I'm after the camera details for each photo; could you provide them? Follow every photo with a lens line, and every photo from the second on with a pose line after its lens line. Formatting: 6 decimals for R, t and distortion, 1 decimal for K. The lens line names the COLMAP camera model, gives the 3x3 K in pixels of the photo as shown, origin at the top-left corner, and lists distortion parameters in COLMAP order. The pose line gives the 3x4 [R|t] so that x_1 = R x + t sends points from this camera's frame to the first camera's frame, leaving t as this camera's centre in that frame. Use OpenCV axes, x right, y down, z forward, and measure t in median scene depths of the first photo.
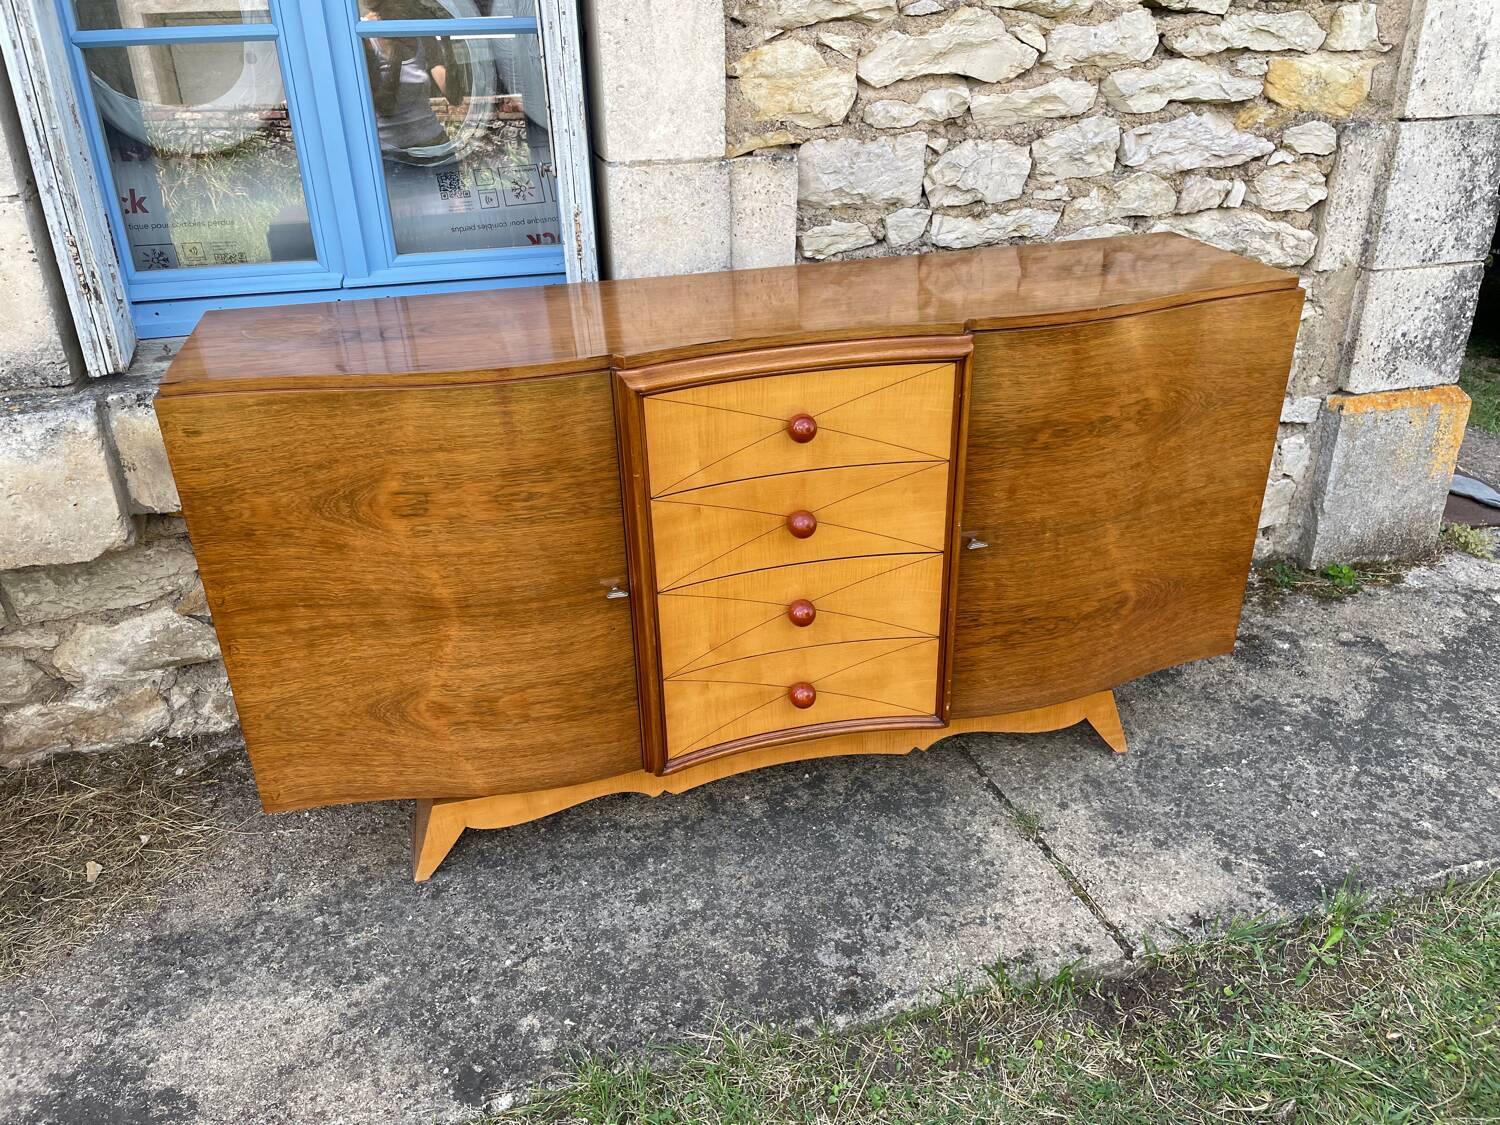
lens RADIAL K [[1143.5, 0, 751.3], [0, 1143.5, 546.9], [0, 0, 1]] dist [0.079188, -0.112419]
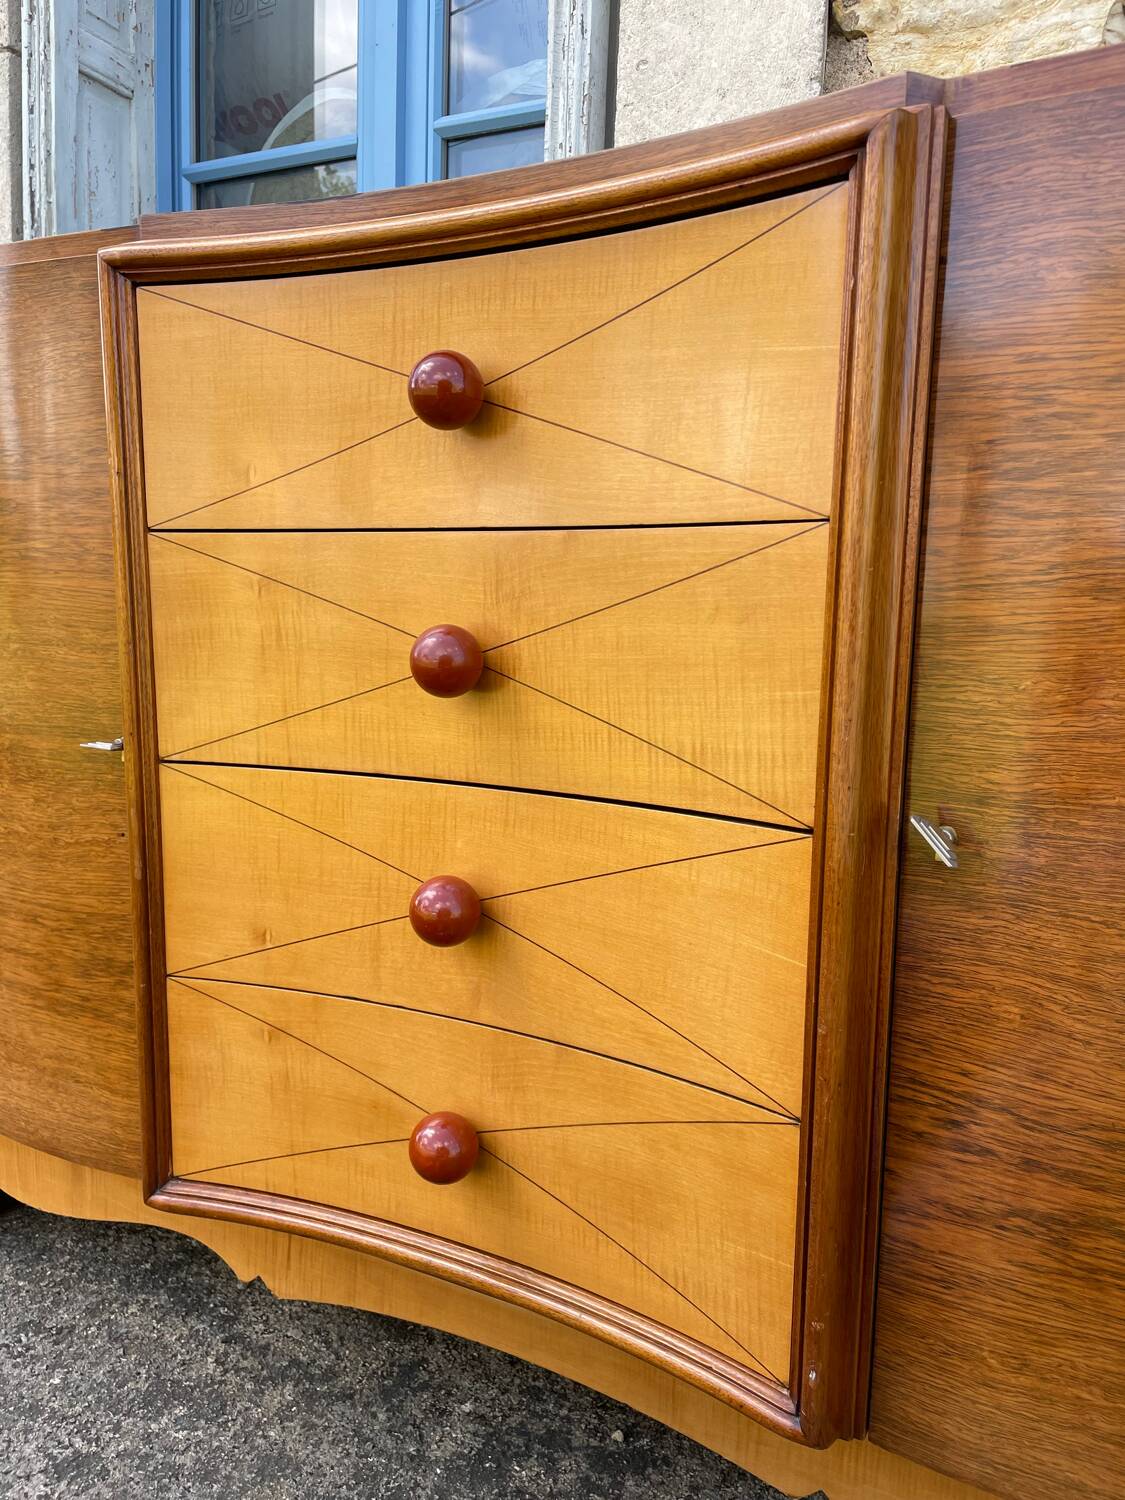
lens RADIAL K [[1143.5, 0, 546.4], [0, 1143.5, 757.1], [0, 0, 1]] dist [0.079188, -0.112419]
pose [[0.742847, 0.137057, -0.655282, 0.305812], [-0.328287, 0.927629, -0.178136, 0.064139], [0.583444, 0.347448, 0.734080, 0.676628]]
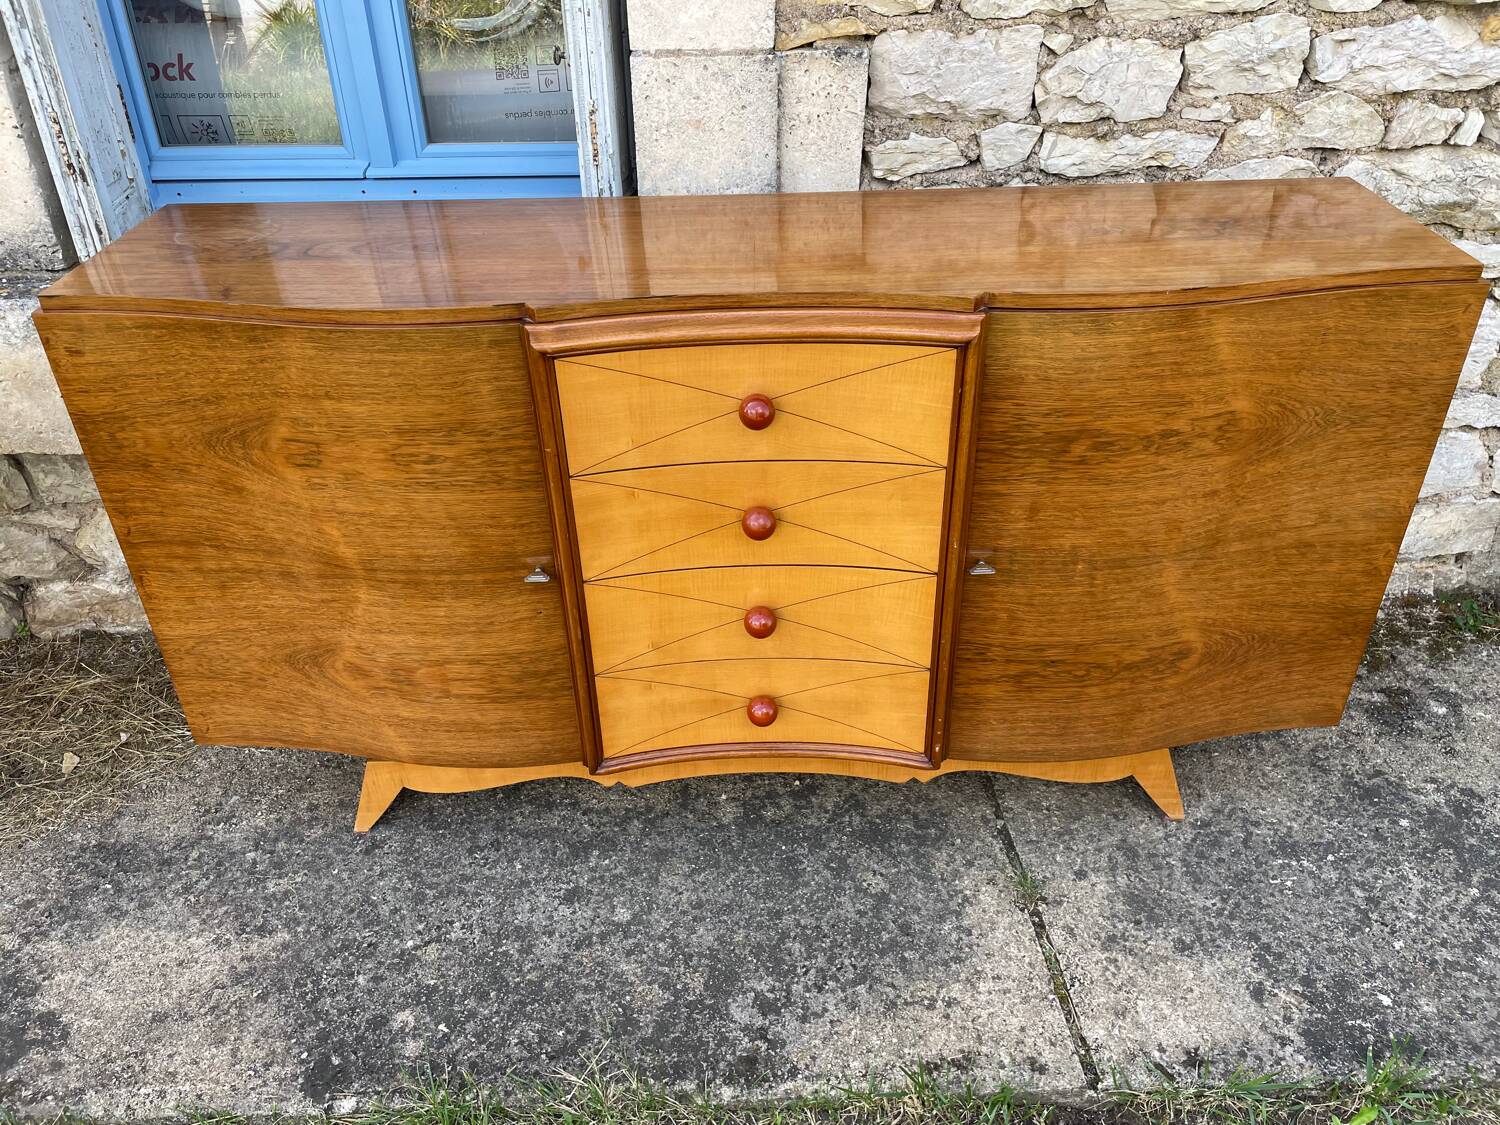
lens RADIAL K [[1143.5, 0, 754.2], [0, 1143.5, 561.9], [0, 0, 1]] dist [0.079188, -0.112419]
pose [[0.971036, 0.134138, -0.197729, 0.191667], [-0.109399, 0.985305, 0.131168, -0.092148], [0.212418, -0.105738, 0.971441, 0.171142]]
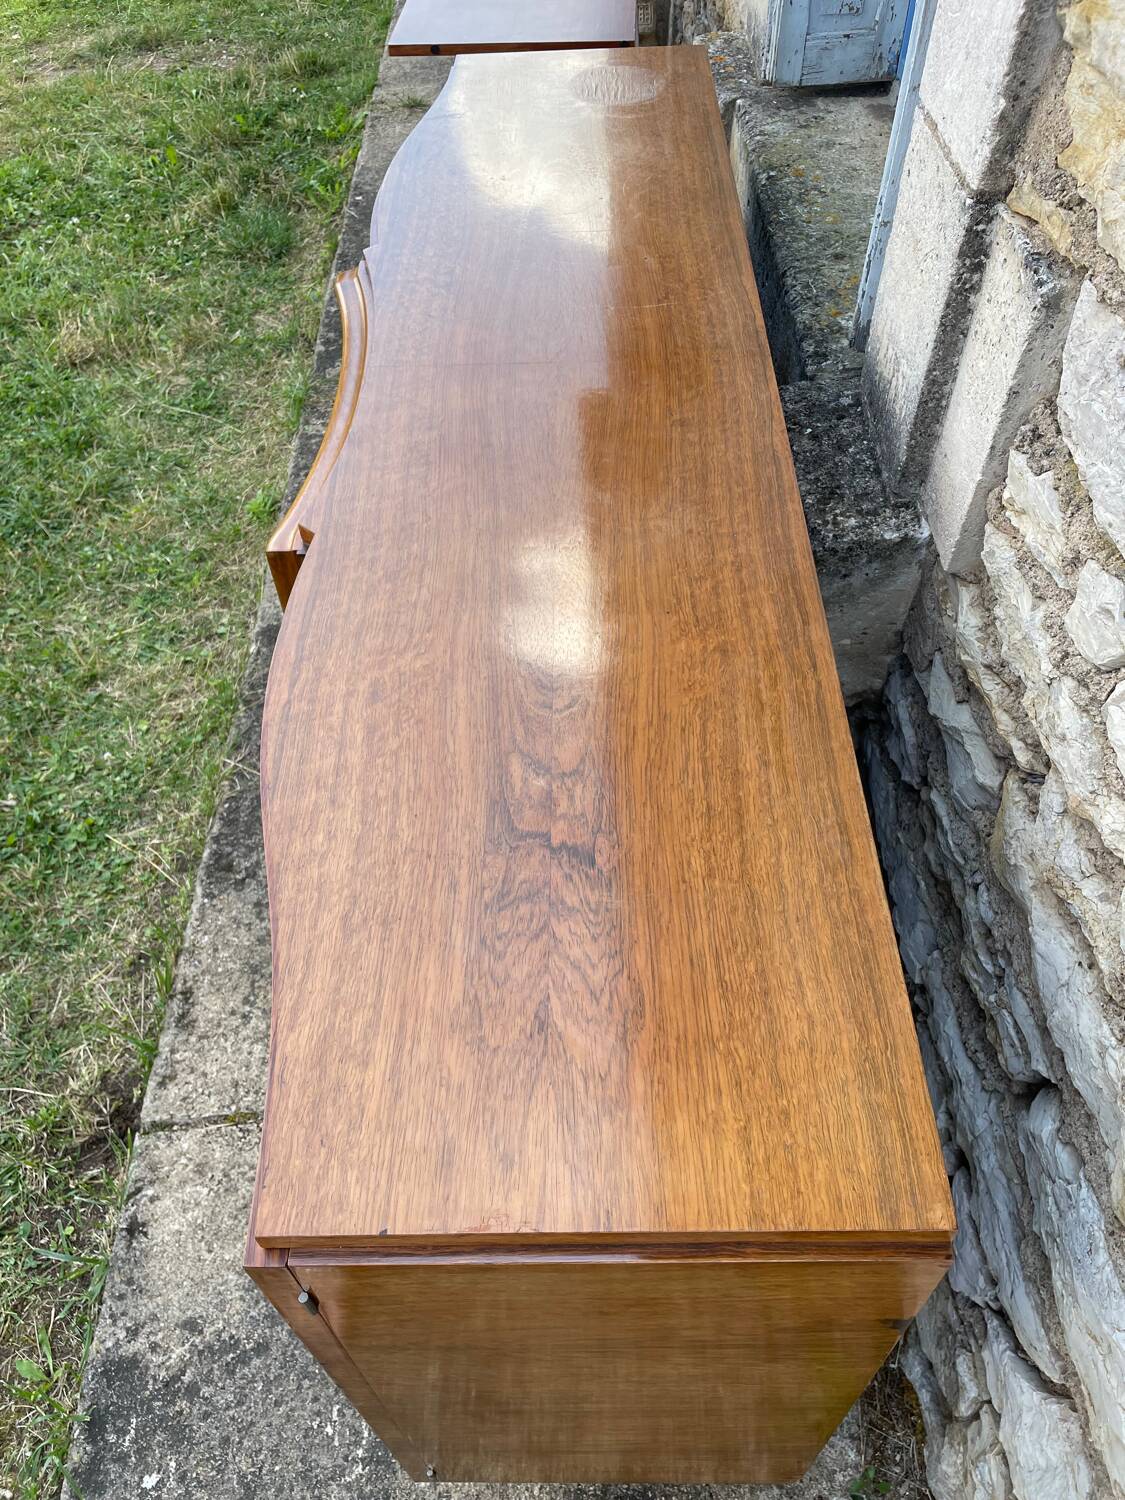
lens RADIAL K [[1143.5, 0, 553.6], [0, 1143.5, 760.1], [0, 0, 1]] dist [0.079188, -0.112419]
pose [[-0.245408, 0.761807, -0.599520, 0.532184], [-0.395595, 0.485900, 0.779363, -0.576843], [0.885031, 0.428429, 0.182124, 0.932813]]
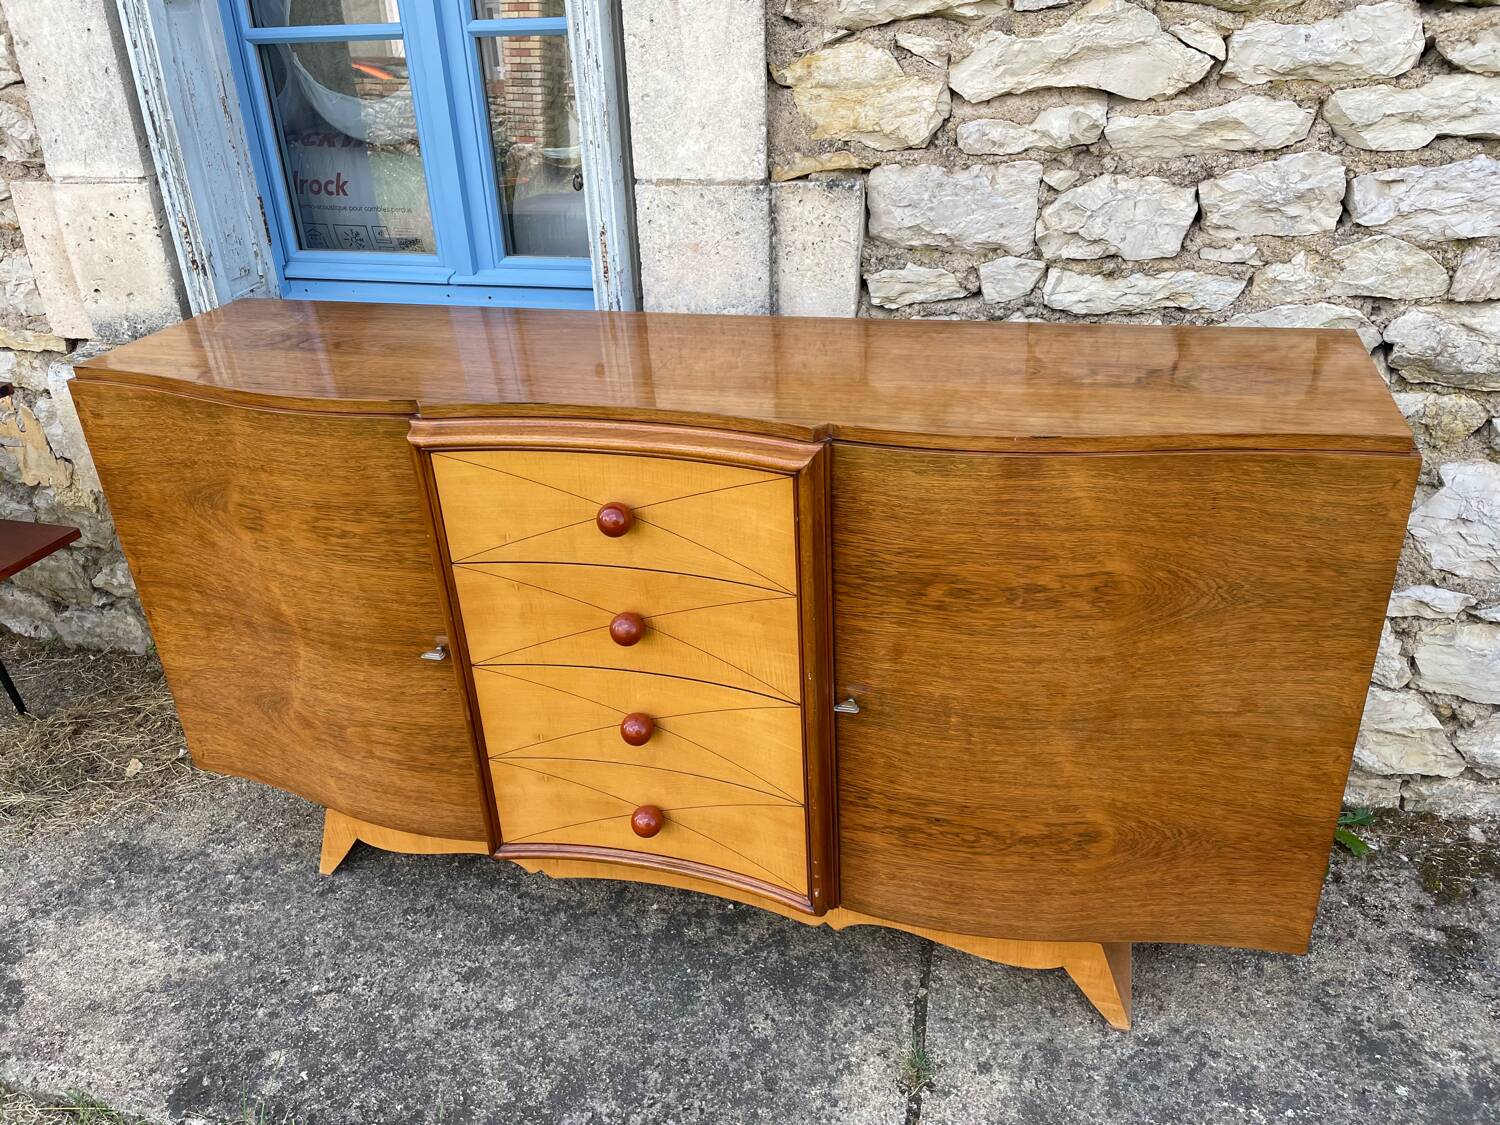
lens RADIAL K [[1143.5, 0, 741.1], [0, 1143.5, 548.8], [0, 0, 1]] dist [0.079188, -0.112419]
pose [[0.859297, 0.212024, -0.465462, 0.453112], [-0.200945, 0.976805, 0.073981, -0.143224], [0.470352, 0.029961, 0.881970, 0.270470]]
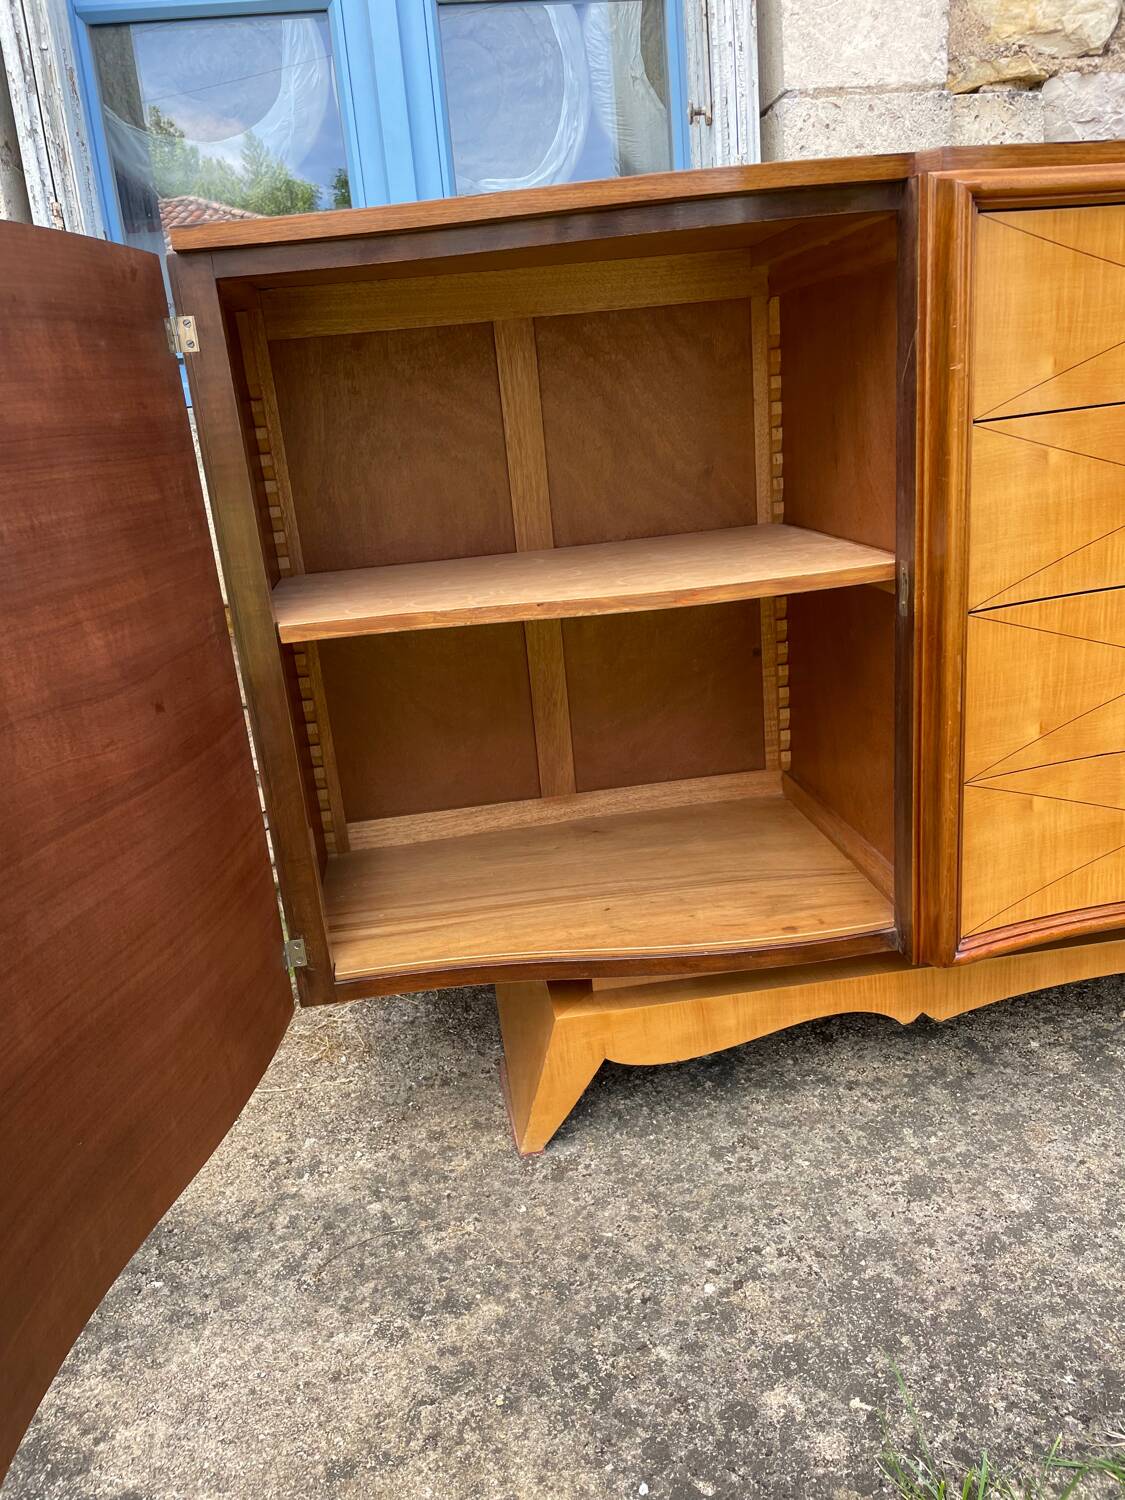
lens RADIAL K [[1143.5, 0, 545.2], [0, 1143.5, 762.6], [0, 0, 1]] dist [0.079188, -0.112419]
pose [[0.990640, -0.026858, -0.133835, -0.194940], [0.006392, 0.988504, -0.151059, 0.180793], [0.136354, 0.148790, 0.979423, 0.379170]]
